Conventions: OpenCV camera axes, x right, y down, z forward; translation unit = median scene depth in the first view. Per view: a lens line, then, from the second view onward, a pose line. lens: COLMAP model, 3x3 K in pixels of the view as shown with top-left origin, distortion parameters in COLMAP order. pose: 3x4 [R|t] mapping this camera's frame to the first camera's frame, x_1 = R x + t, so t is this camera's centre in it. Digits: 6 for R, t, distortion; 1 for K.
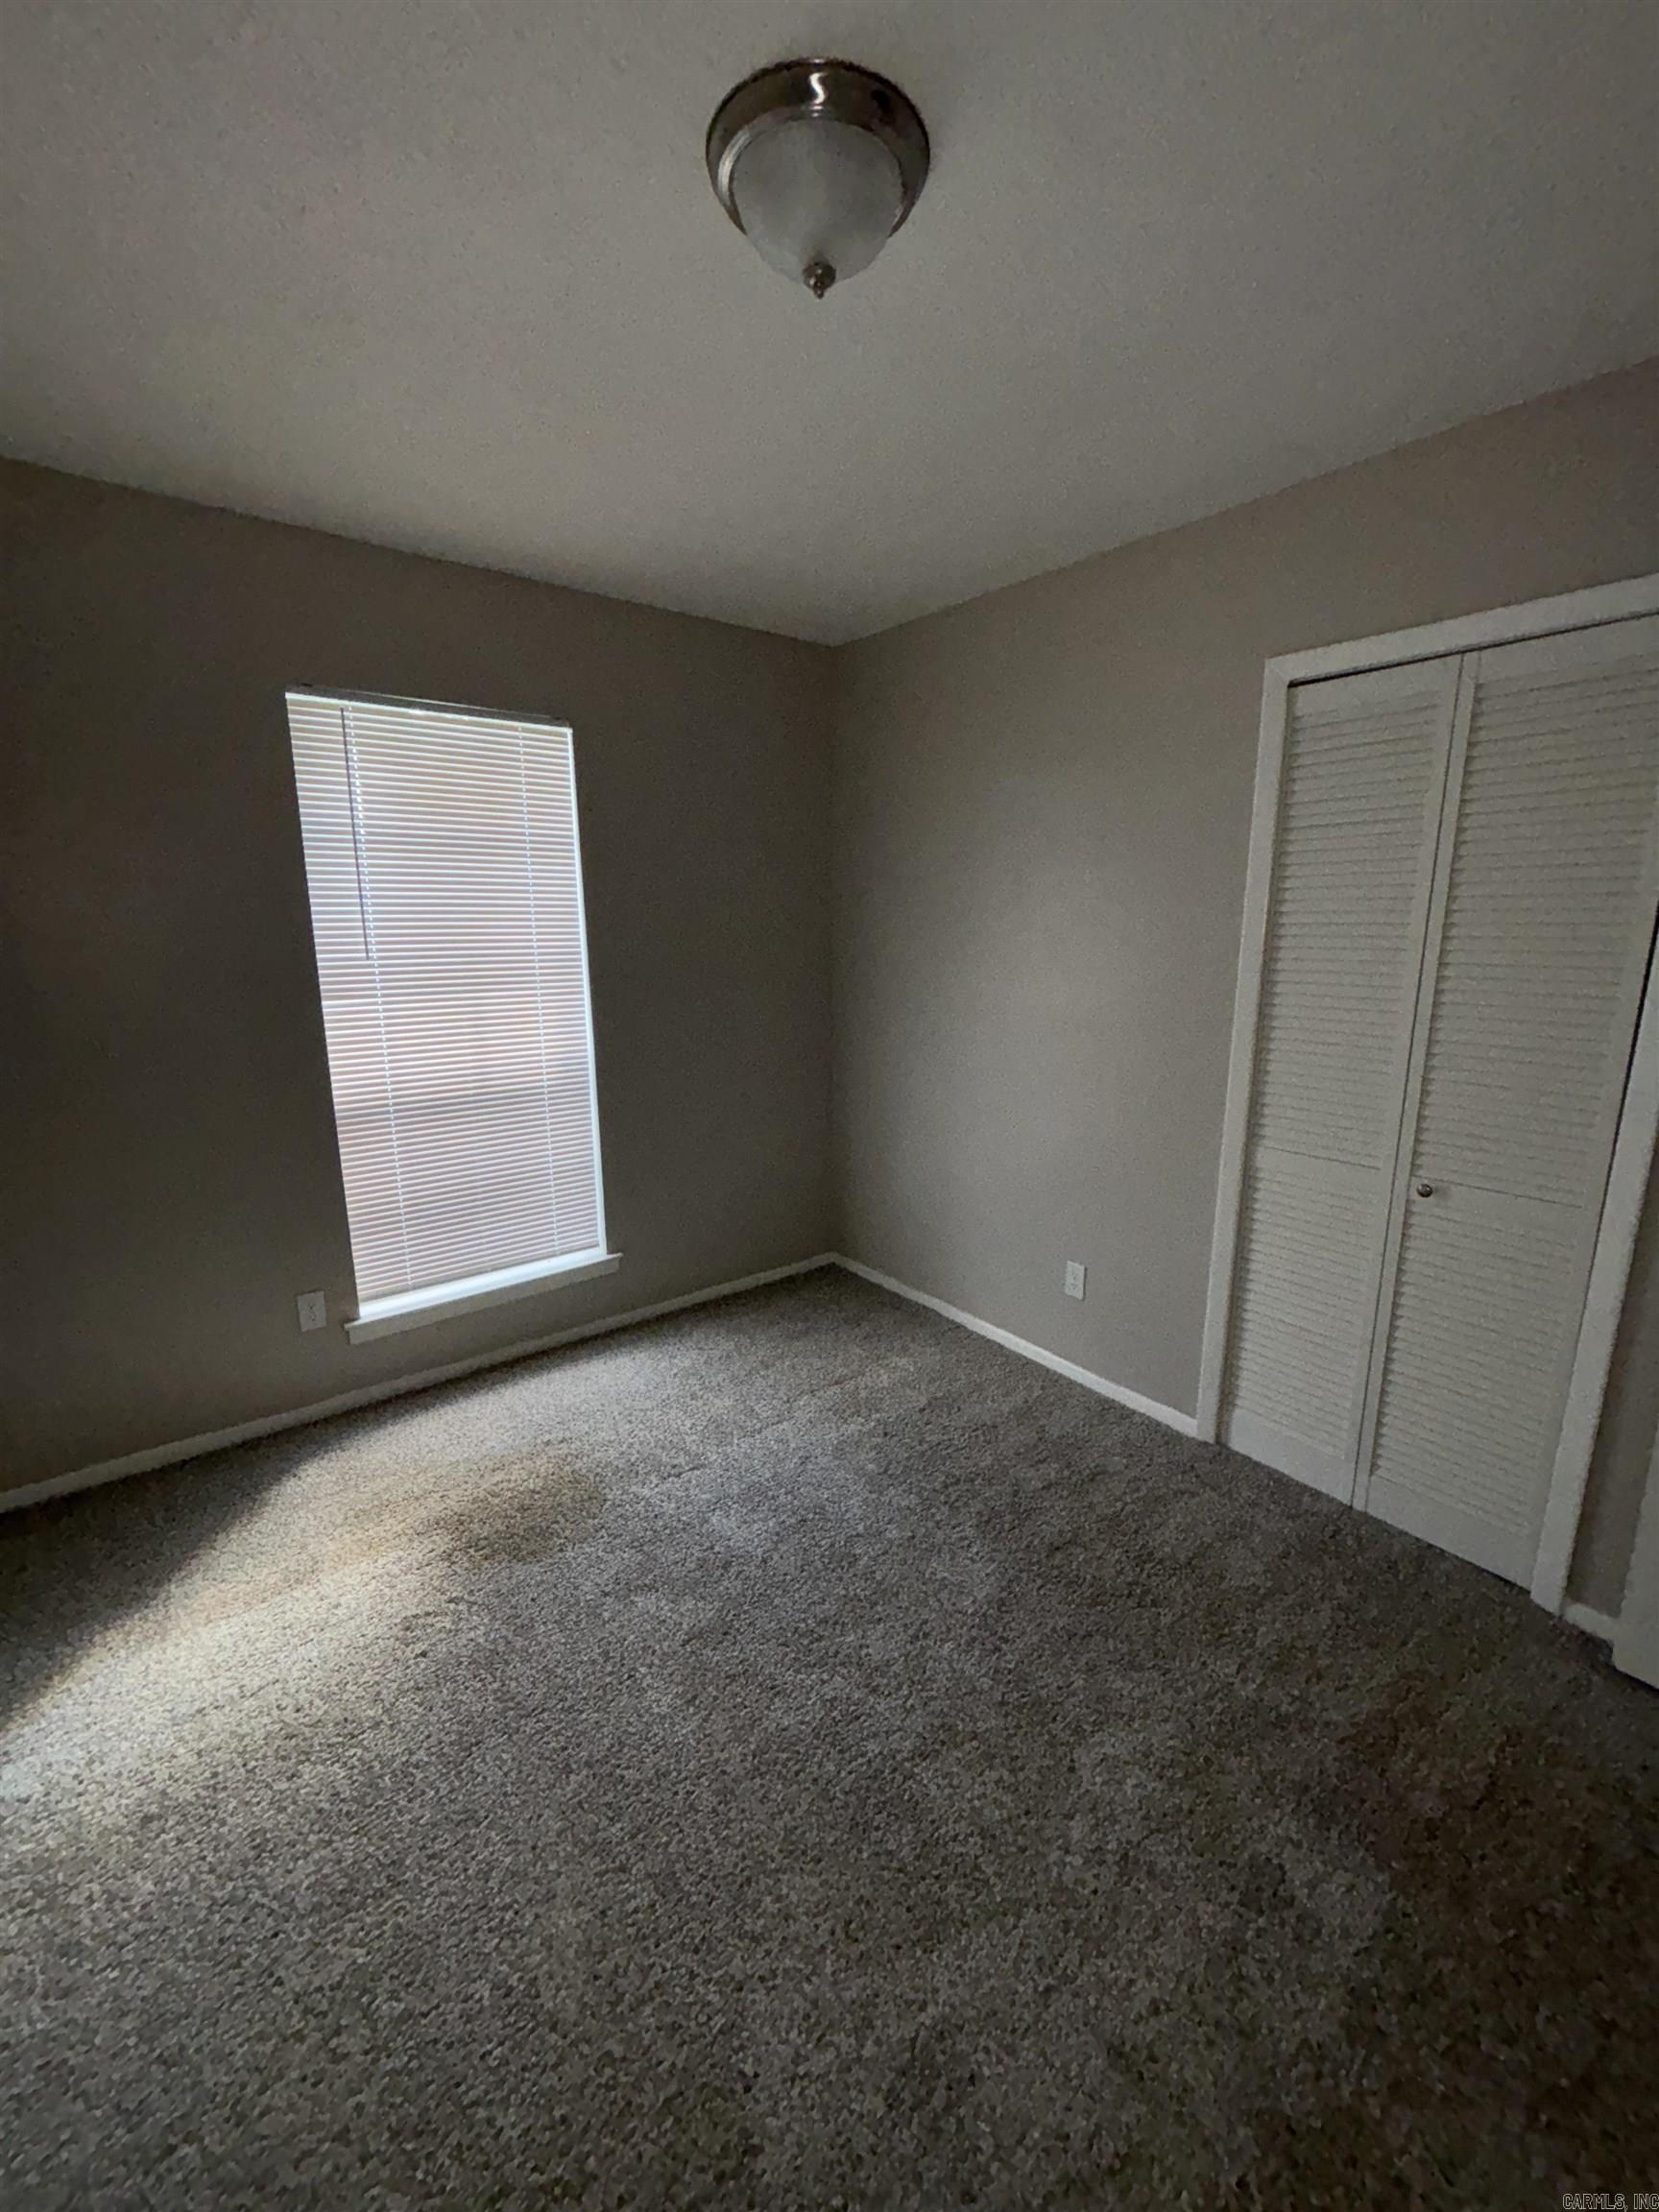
lens RADIAL K [[882.4, 0, 822.8], [0, 882.4, 1100.5], [0, 0, 1]] dist [0.014329, -0.007862]
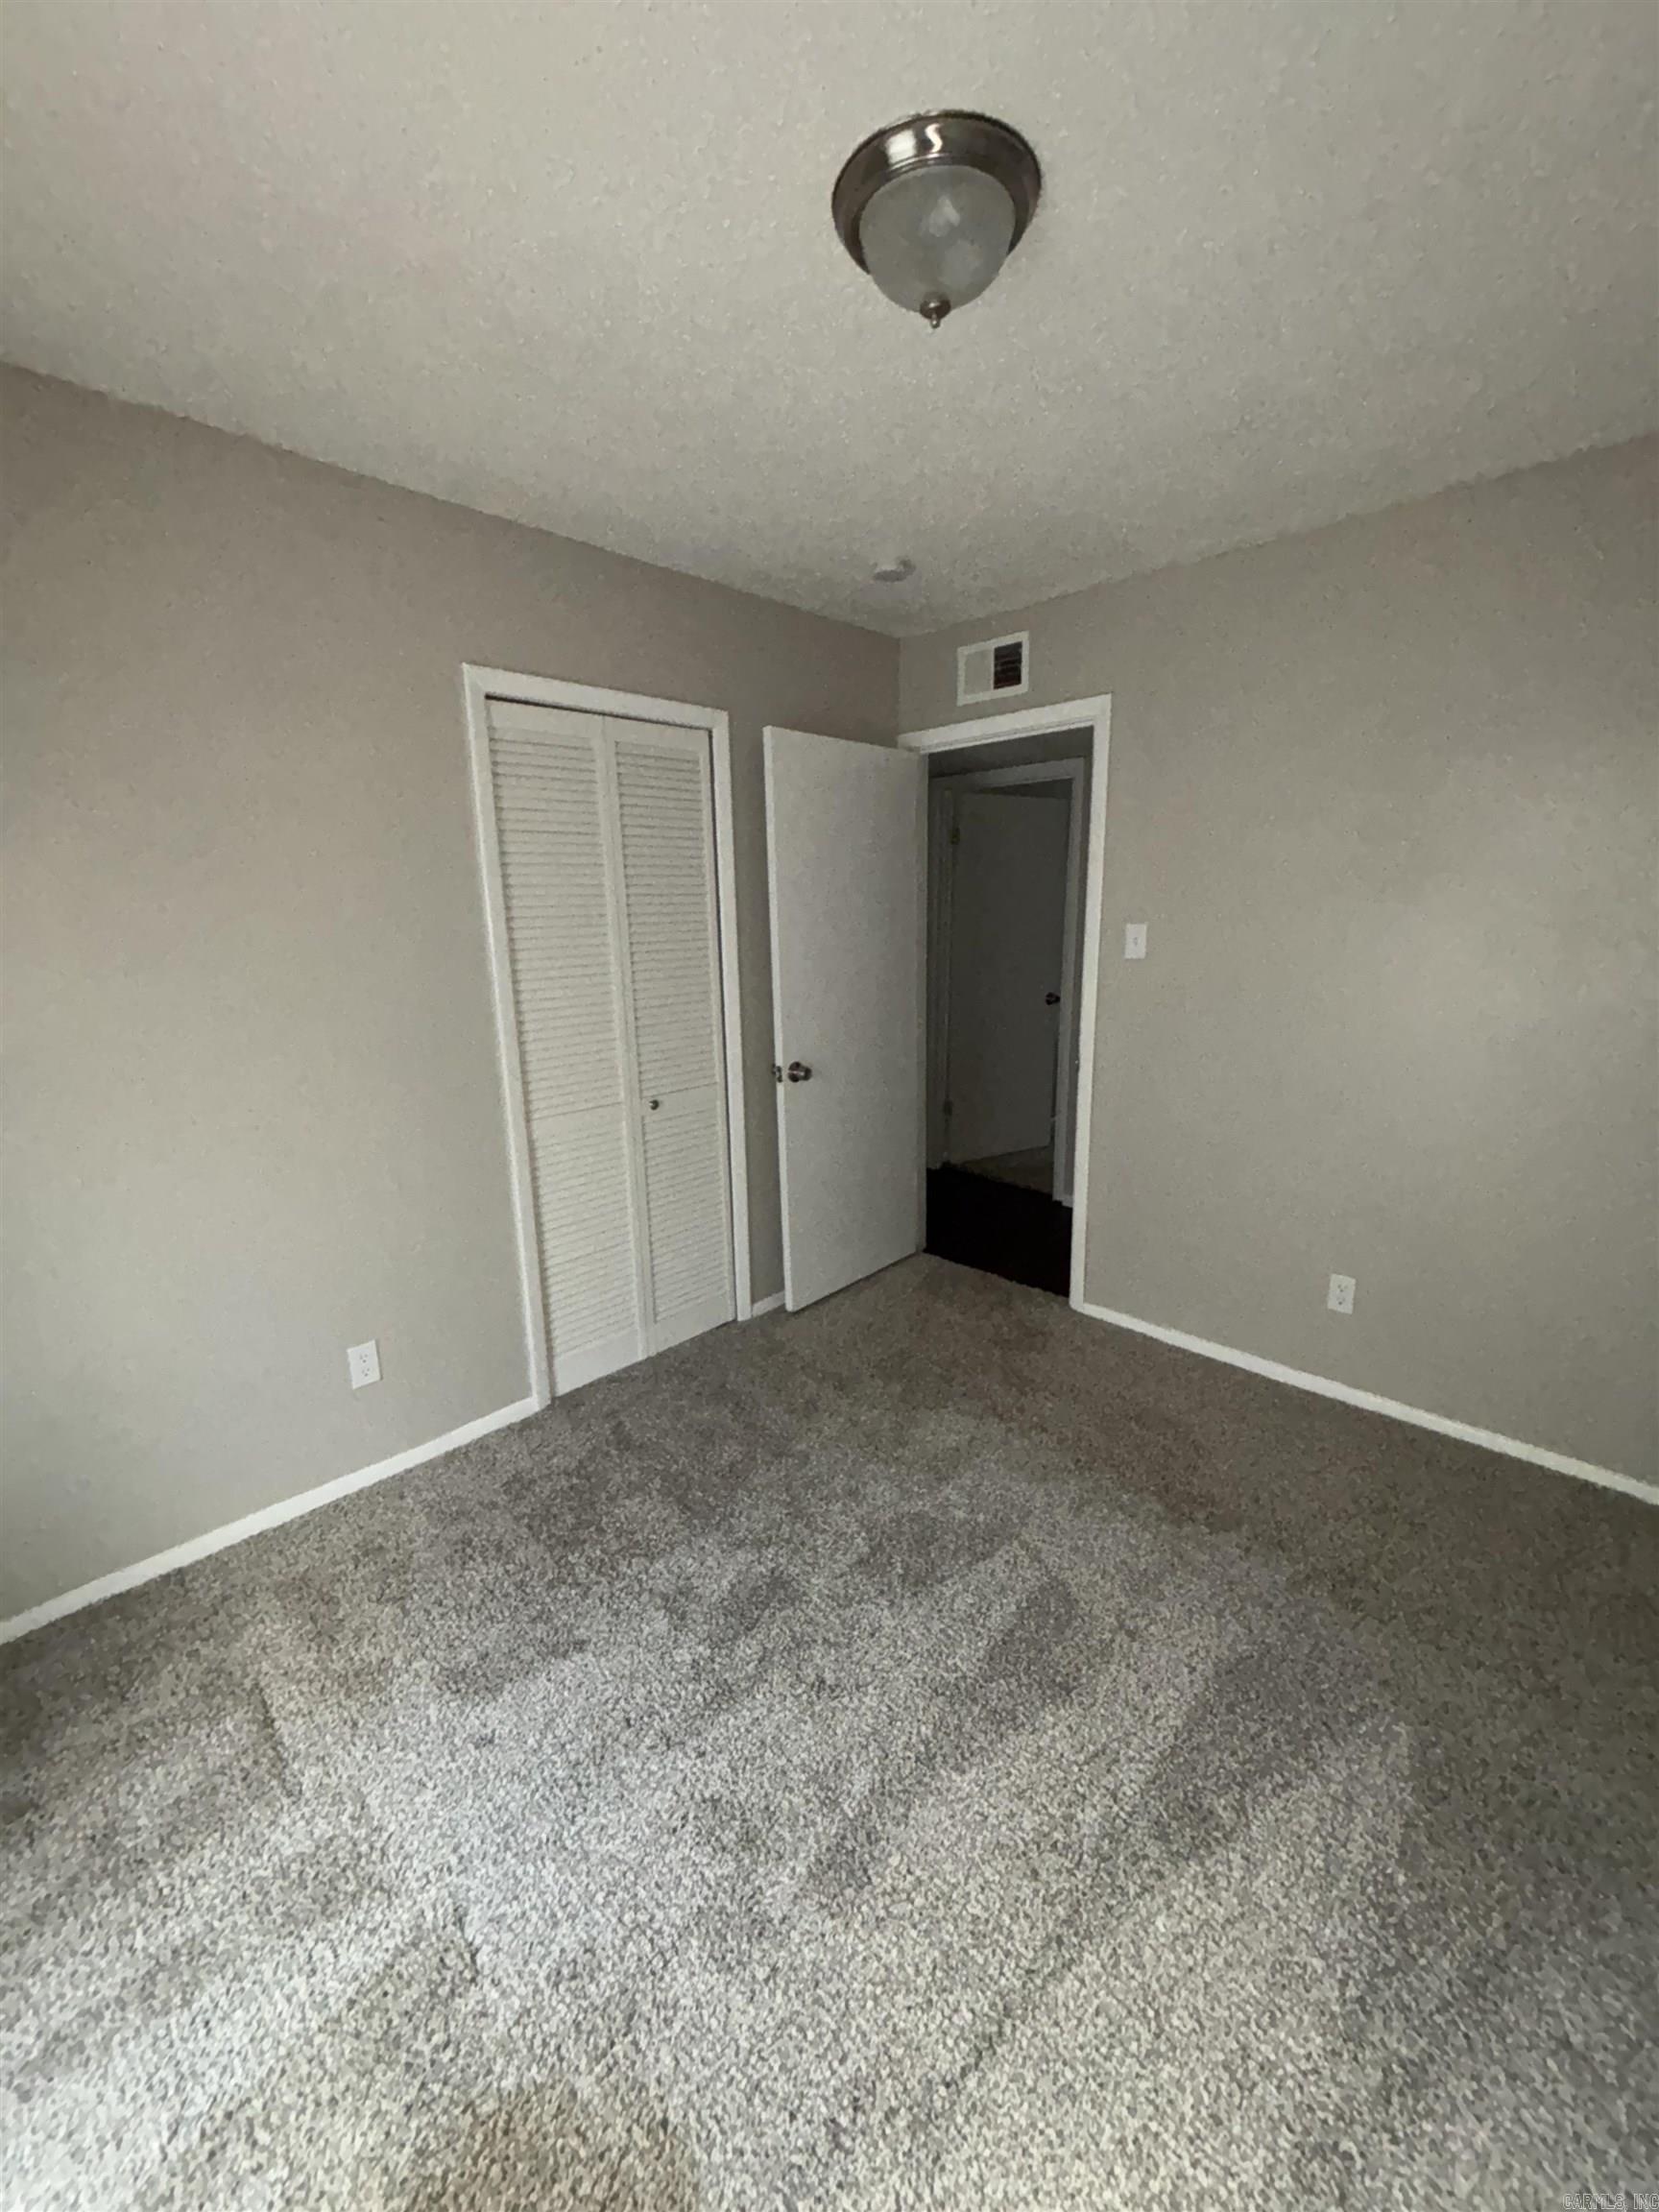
lens RADIAL K [[900.4, 0, 829.5], [0, 900.4, 1106.0], [0, 0, 1]] dist [0.014893, -0.006223]
pose [[-0.113796, -0.222699, 0.968223, -0.591058], [0.225033, 0.943447, 0.243449, -0.145927], [-0.967683, 0.245585, -0.057245, 0.663523]]
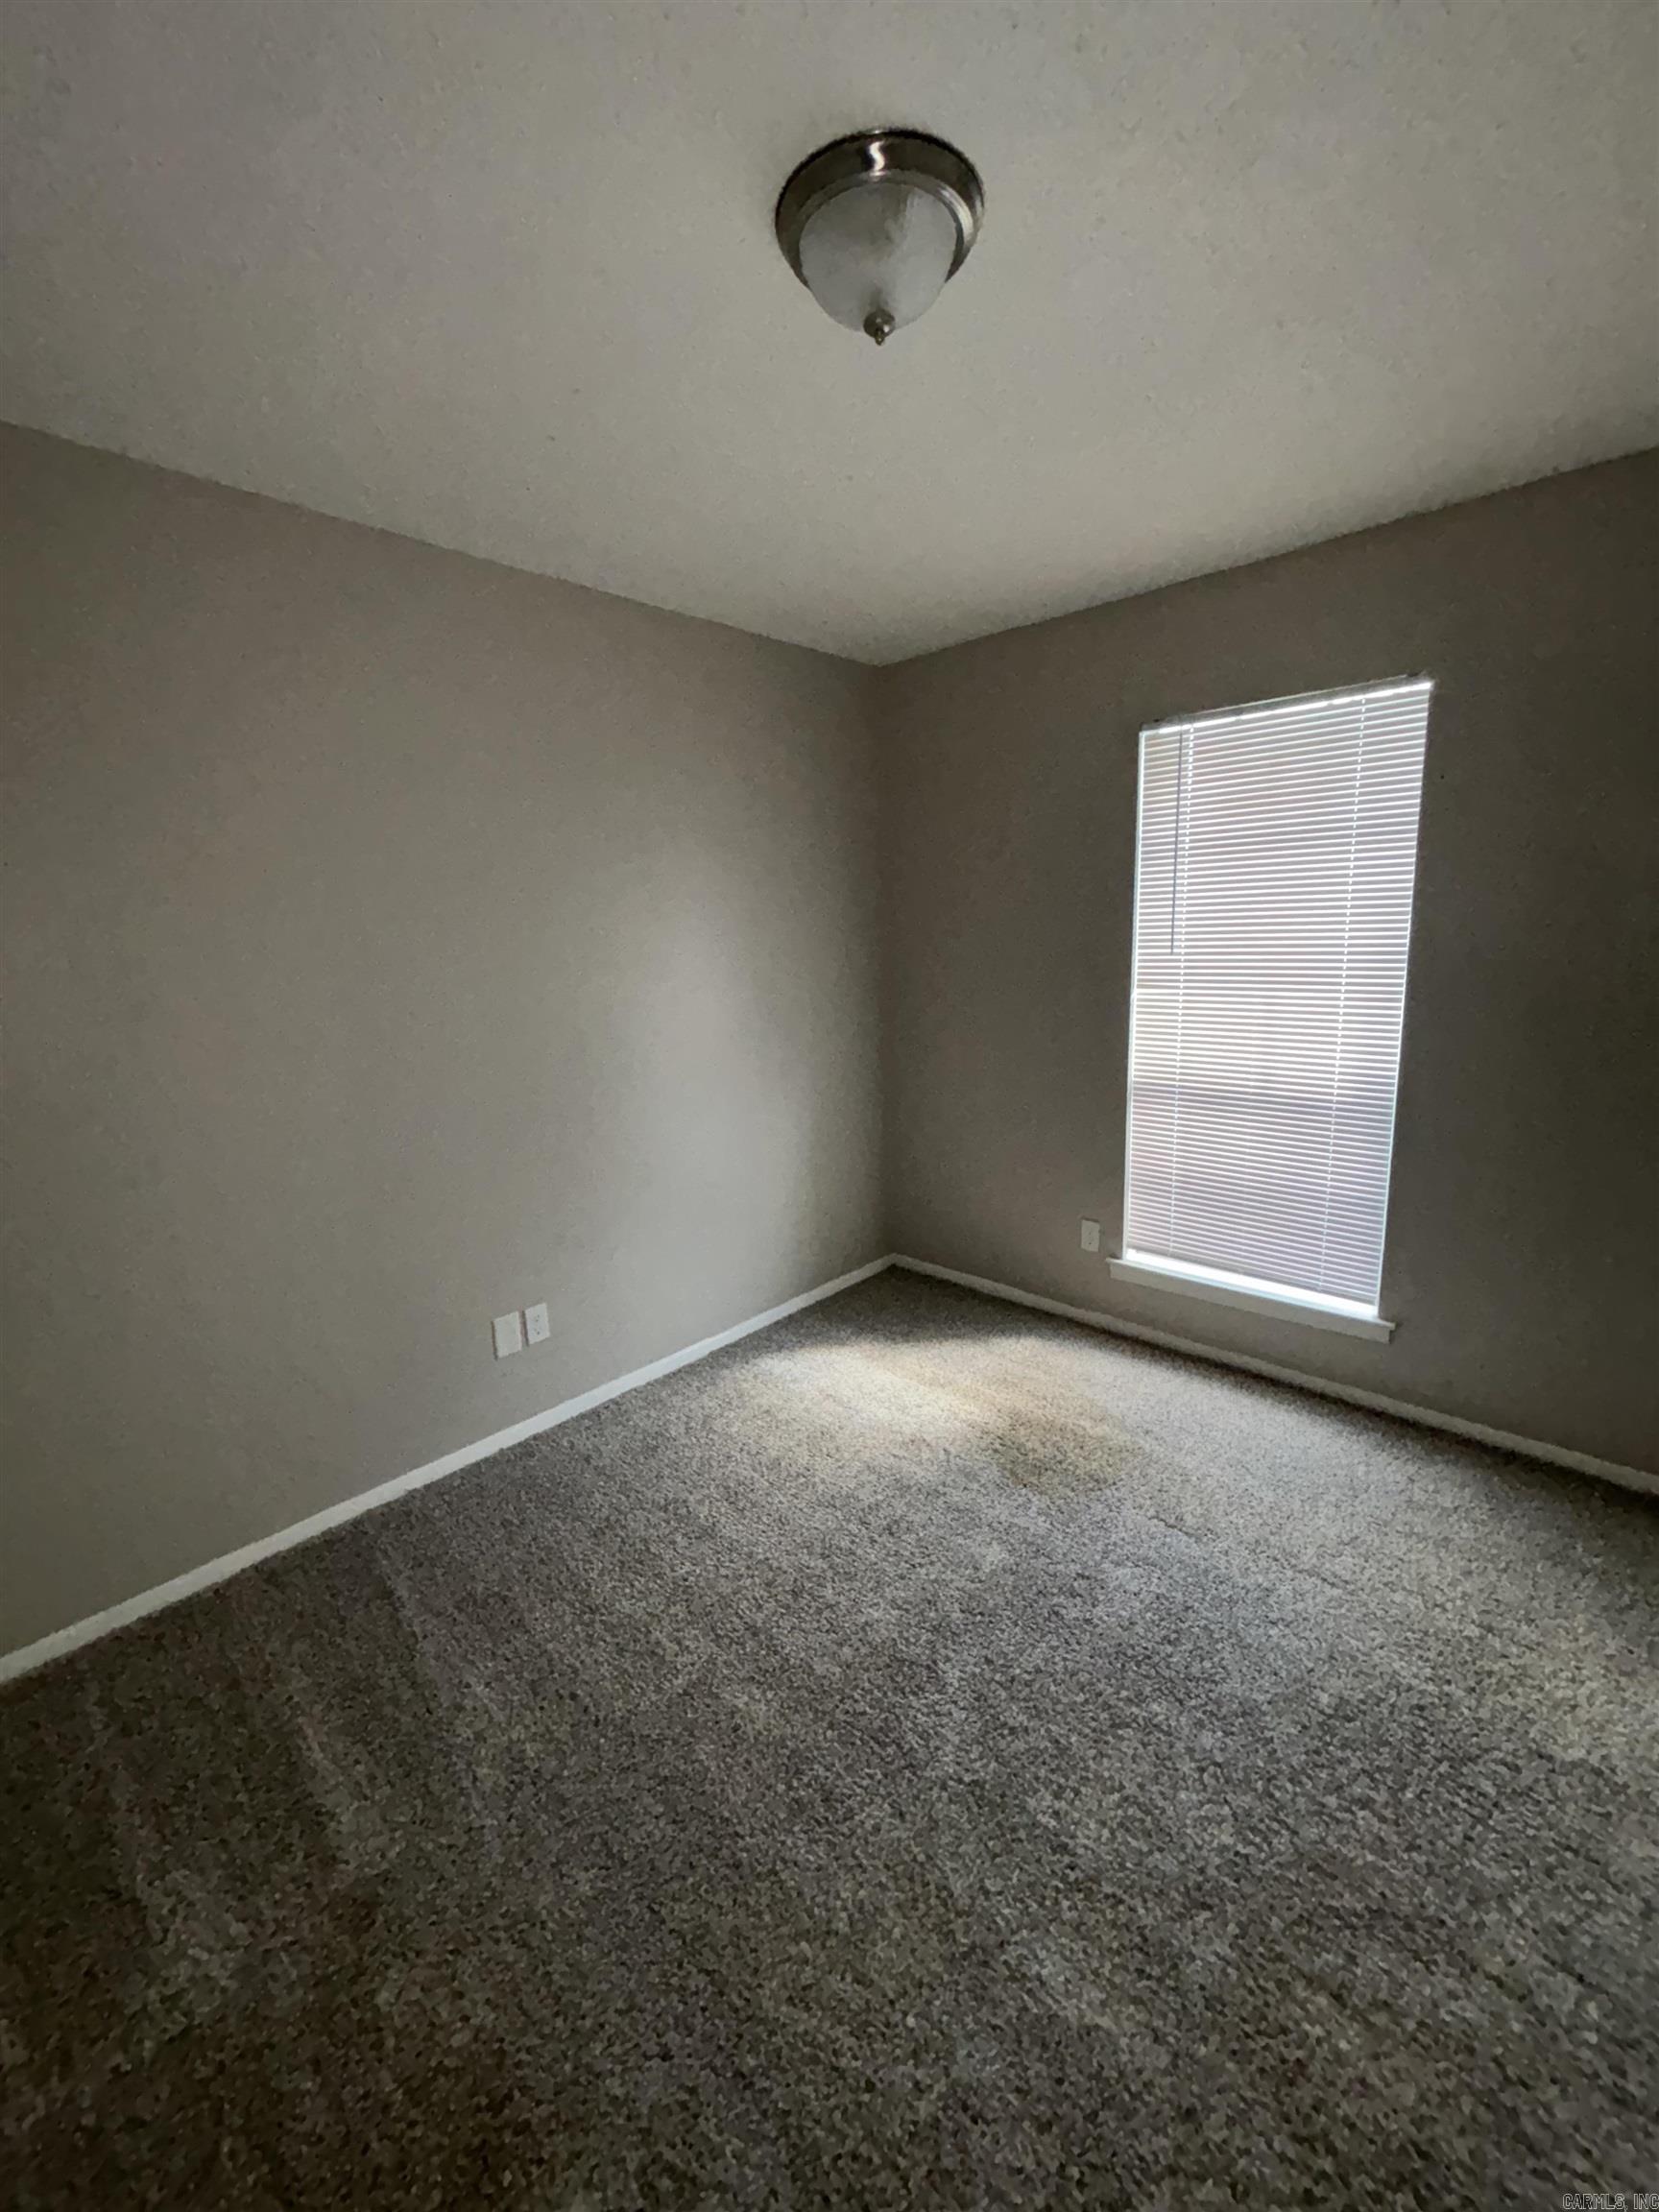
lens RADIAL K [[892.6, 0, 851.7], [0, 892.6, 1107.3], [0, 0, 1]] dist [0.001033, -0.008337]
pose [[0.165529, 0.194536, -0.966828, 0.546575], [-0.169924, 0.971316, 0.166347, -0.089828], [0.971456, 0.136752, 0.193838, 0.408673]]
